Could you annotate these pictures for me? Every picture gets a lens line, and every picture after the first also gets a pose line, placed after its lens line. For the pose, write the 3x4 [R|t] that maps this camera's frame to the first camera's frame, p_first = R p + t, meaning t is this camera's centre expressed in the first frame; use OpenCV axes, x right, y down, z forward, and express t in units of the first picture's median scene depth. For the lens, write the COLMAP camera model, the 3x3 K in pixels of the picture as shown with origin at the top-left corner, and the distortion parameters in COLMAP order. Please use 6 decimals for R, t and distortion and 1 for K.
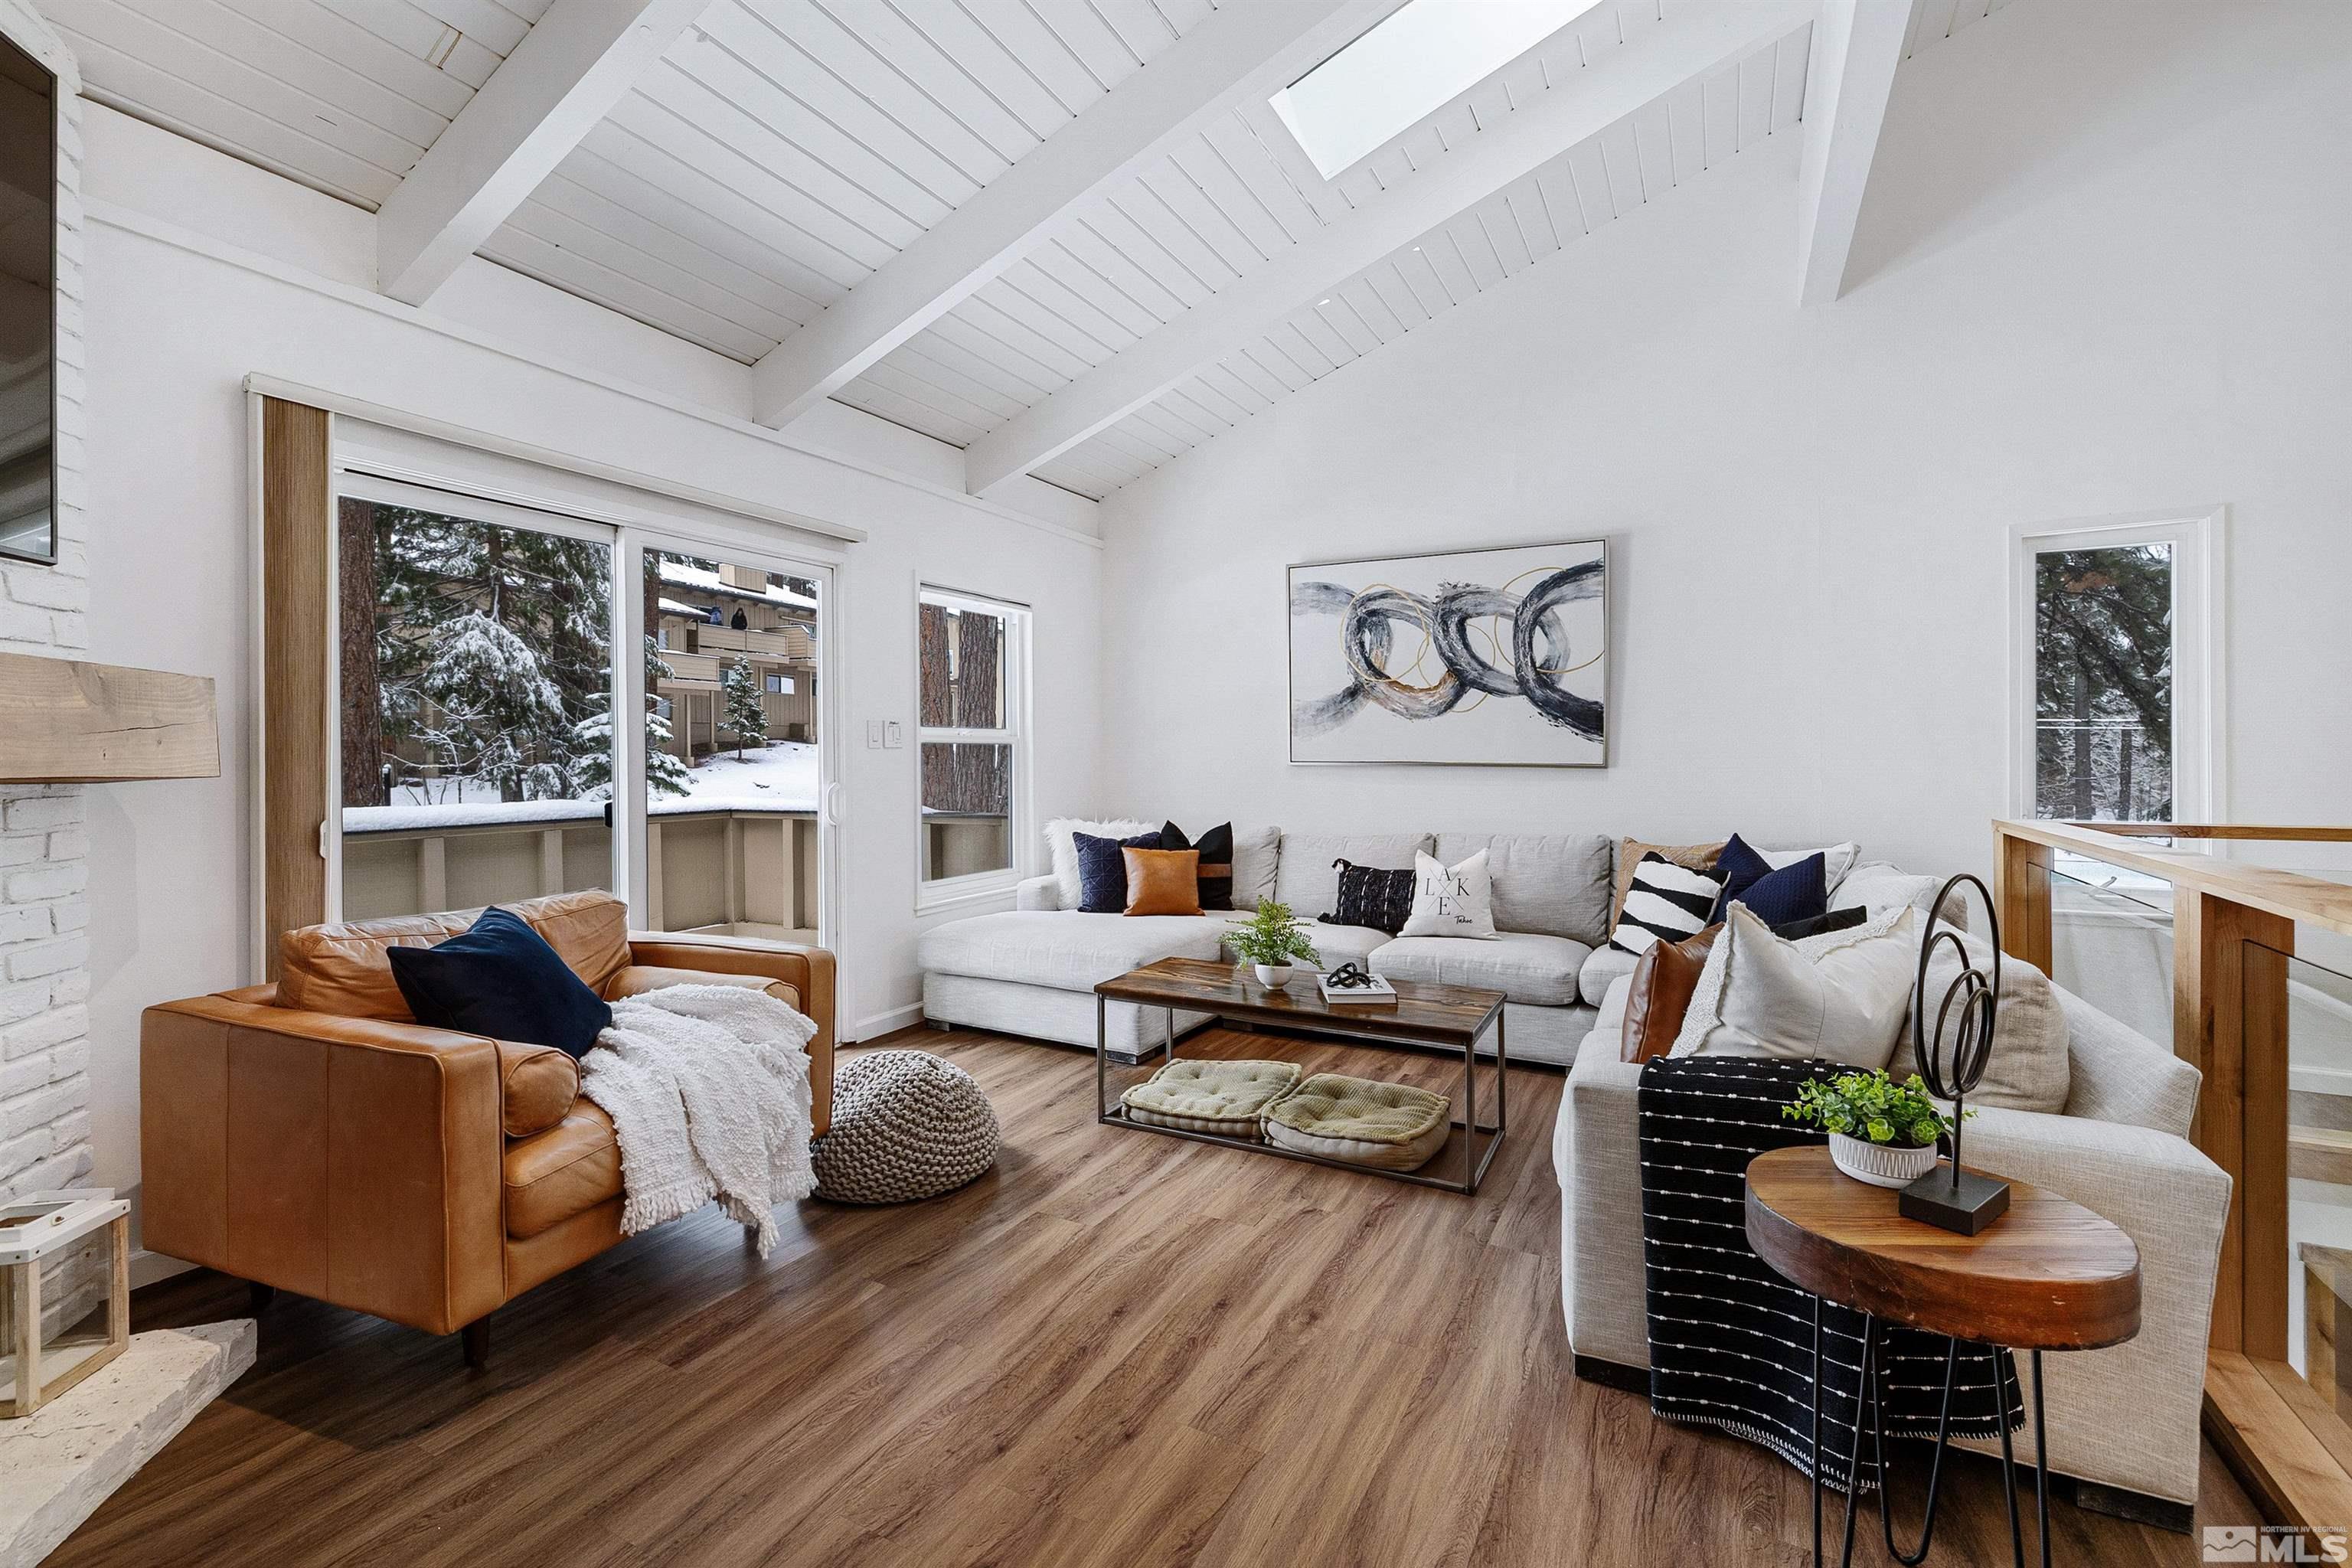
lens RADIAL K [[1008.5, 0, 1174.5], [0, 1008.5, 758.3], [0, 0, 1]] dist [0.000125, -0.000124]
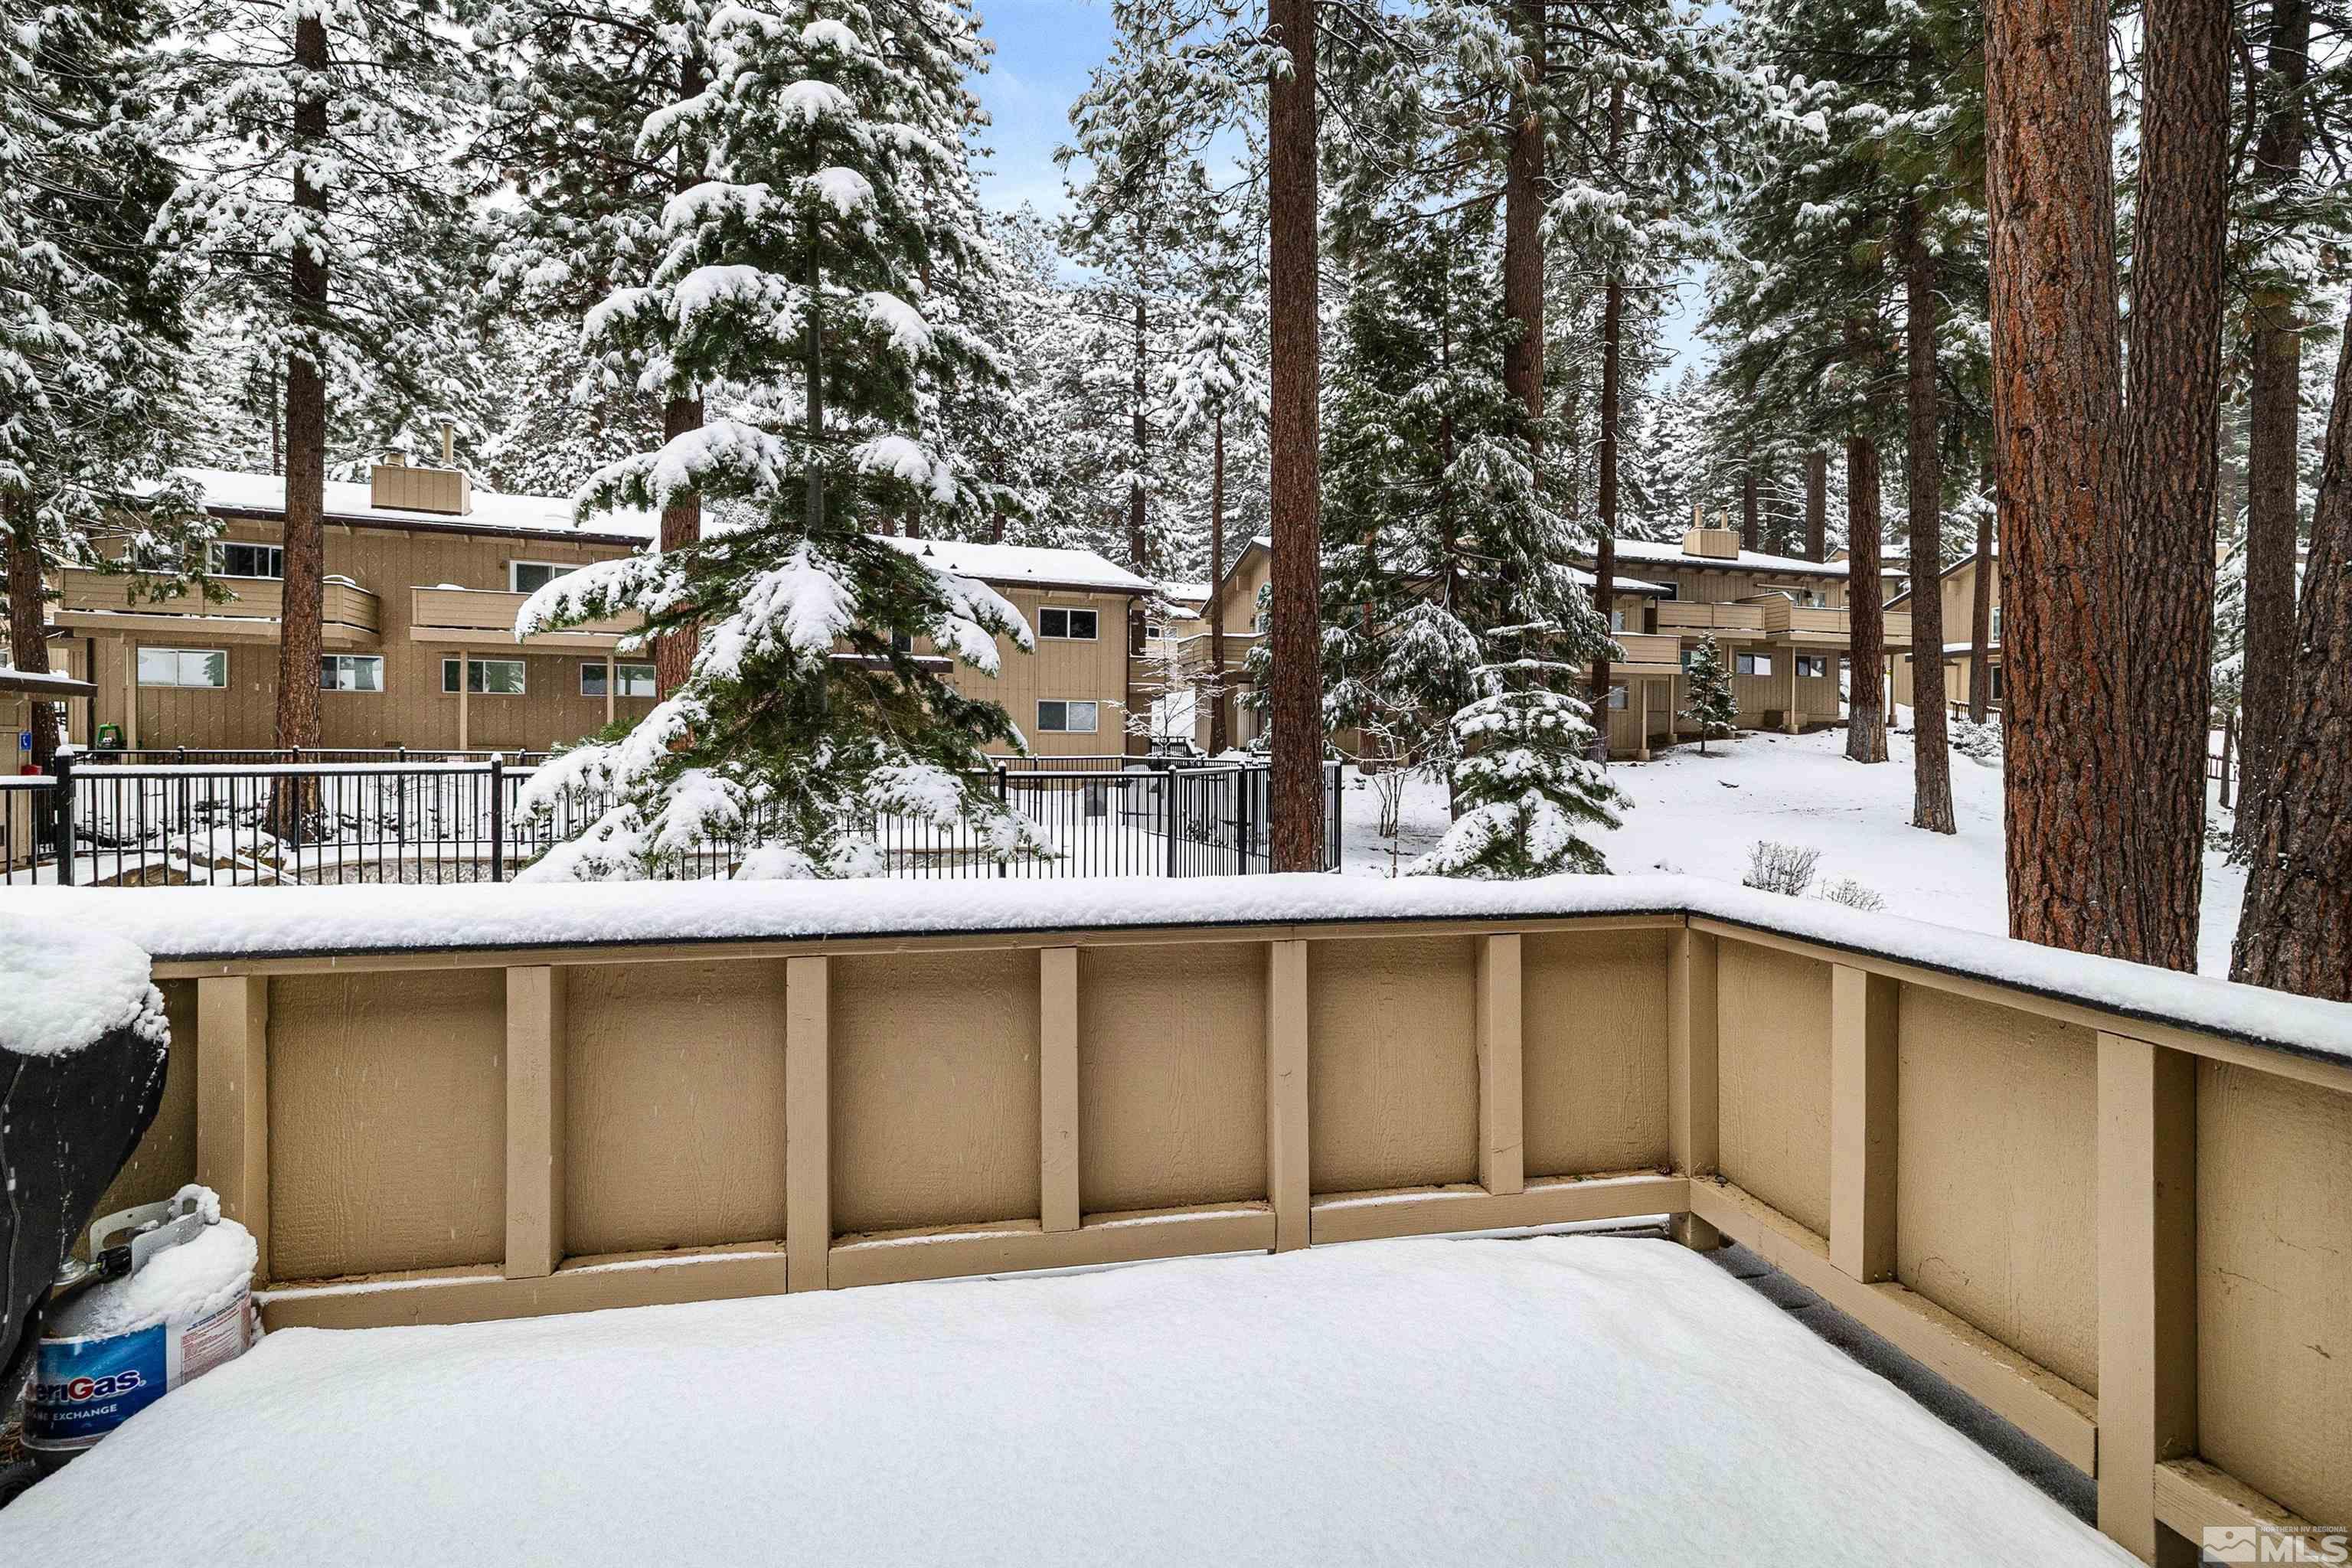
lens RADIAL K [[1008.5, 0, 1174.5], [0, 1008.5, 758.3], [0, 0, 1]] dist [0.000125, -0.000124]
pose [[0.630353, 0.019407, -0.776066, -0.317481], [-0.011071, 0.999811, 0.016010, -0.020189], [0.776229, -0.001500, 0.630449, 0.724446]]
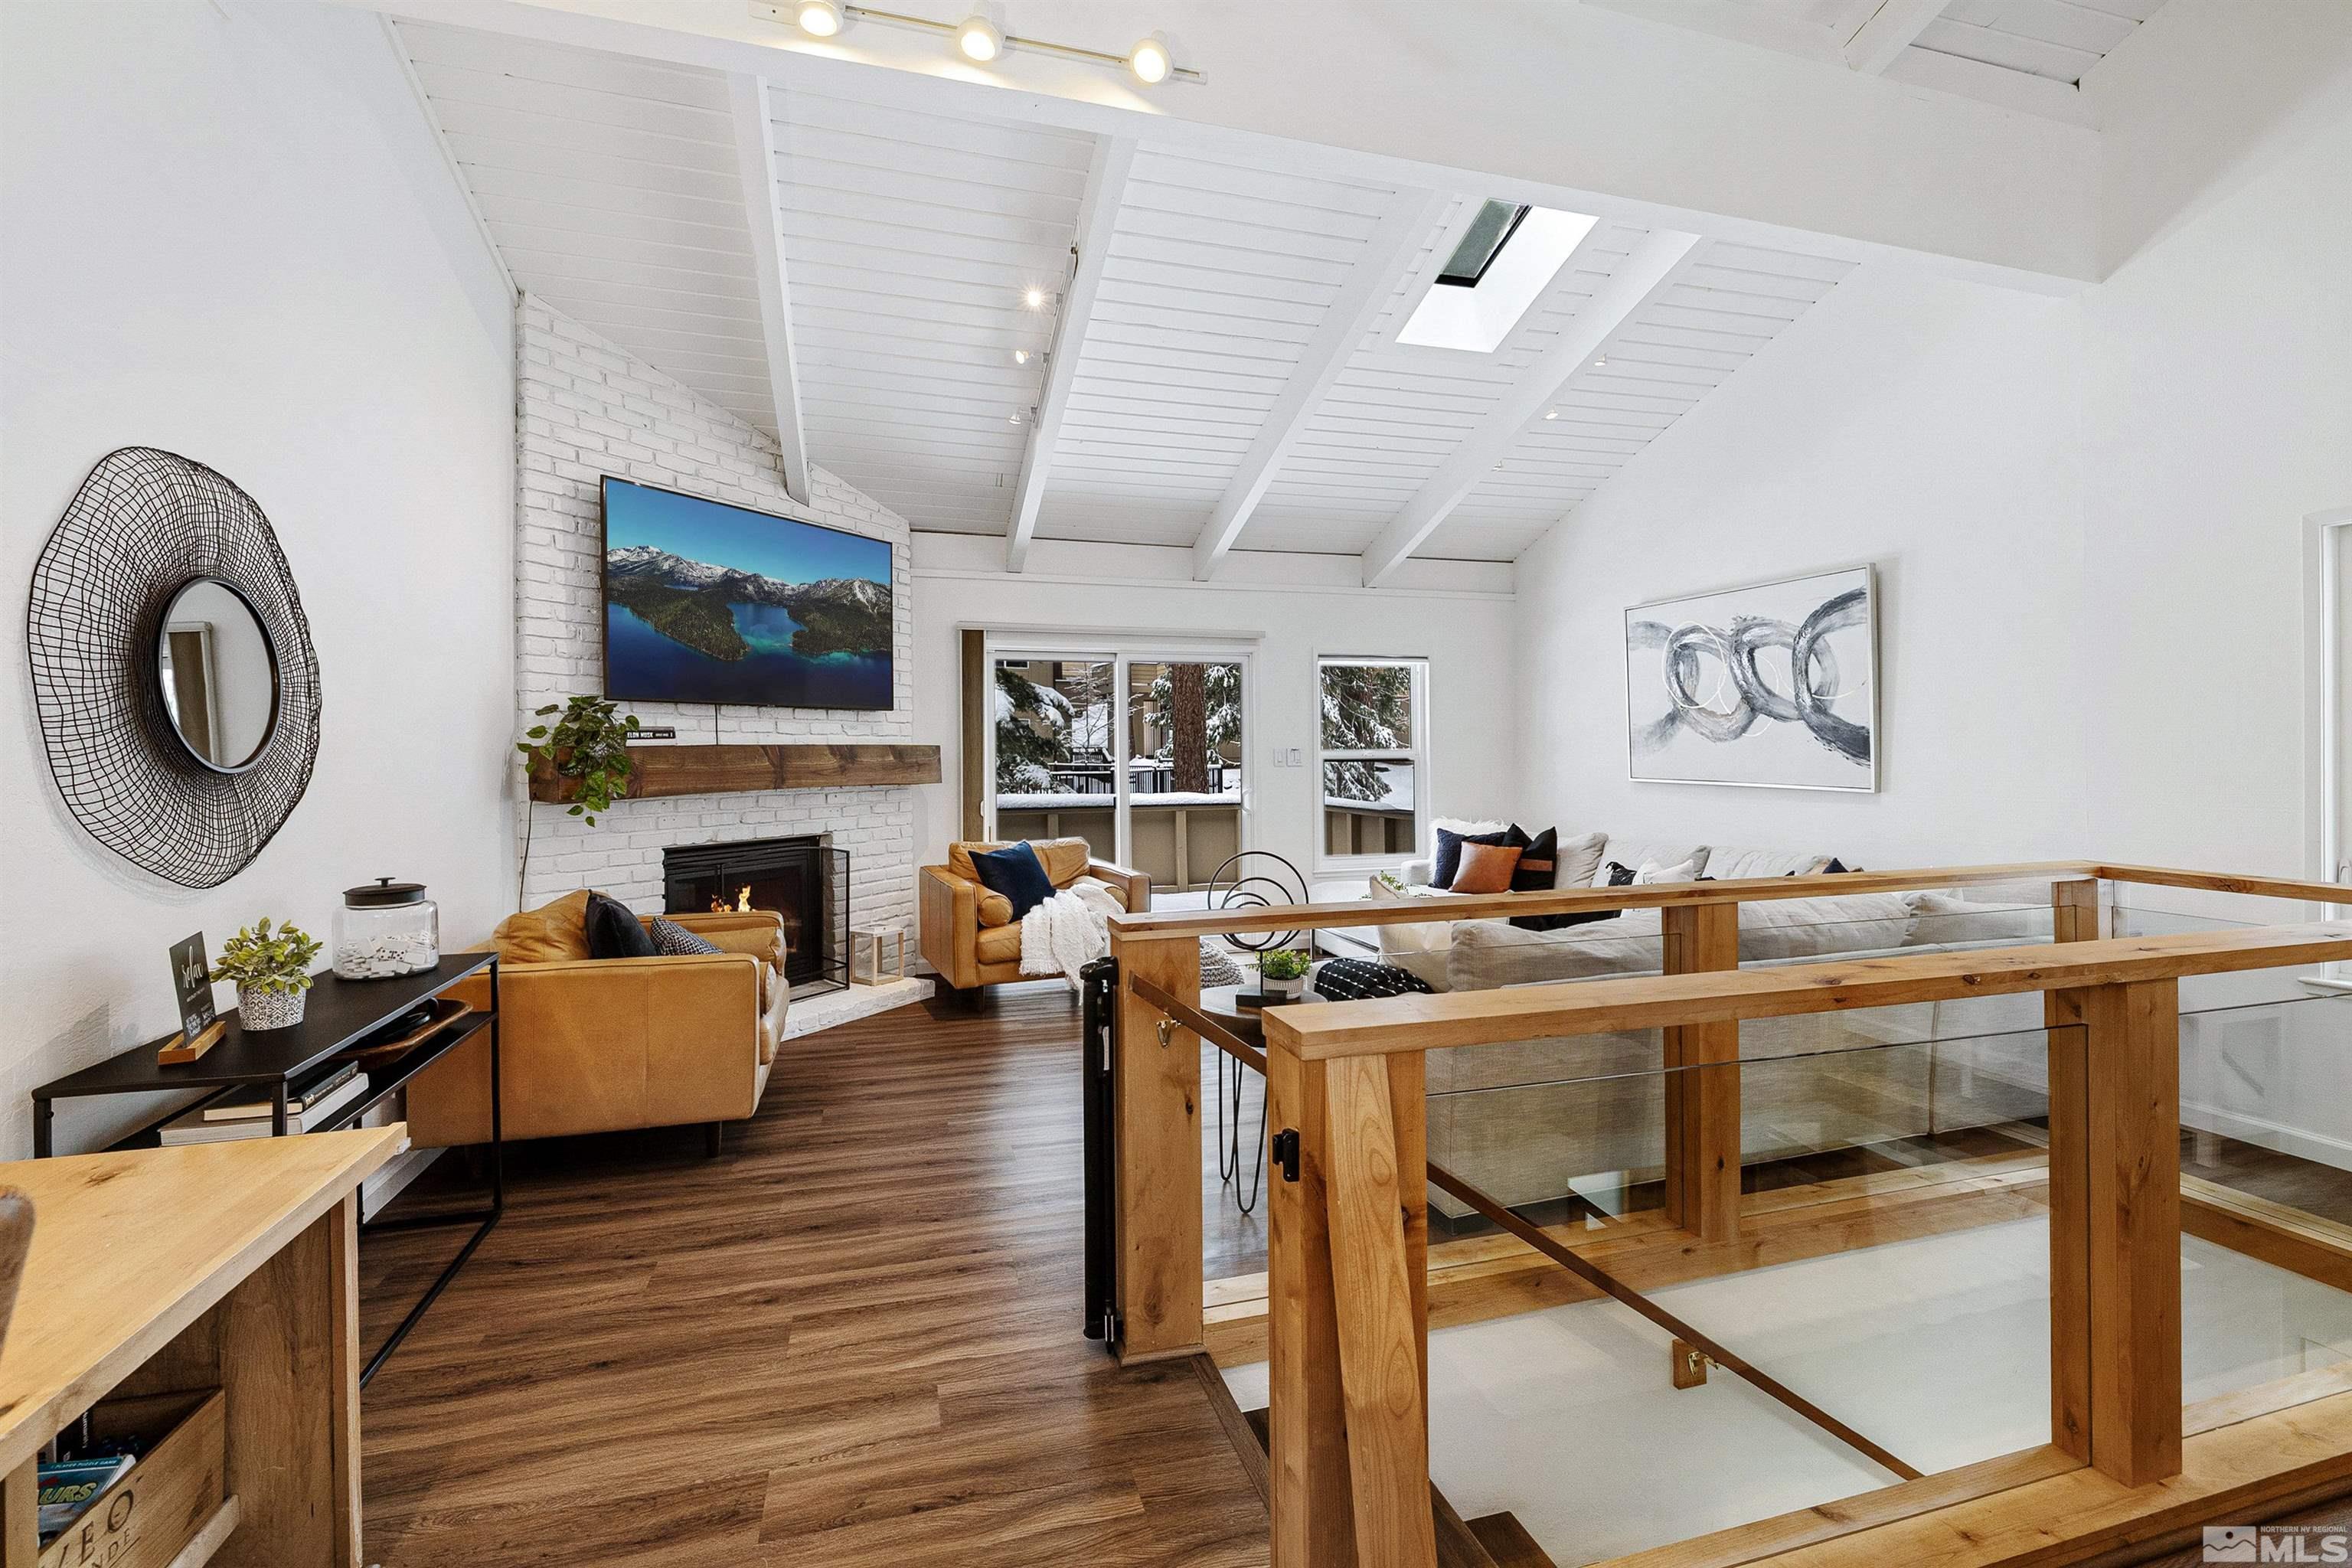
lens RADIAL K [[1008.5, 0, 1174.5], [0, 1008.5, 758.3], [0, 0, 1]] dist [0.000125, -0.000124]
pose [[0.704670, 0.005959, -0.709511, 0.593840], [-0.000899, 0.999971, 0.007506, -0.028847], [0.709535, -0.004651, 0.704655, -0.186192]]
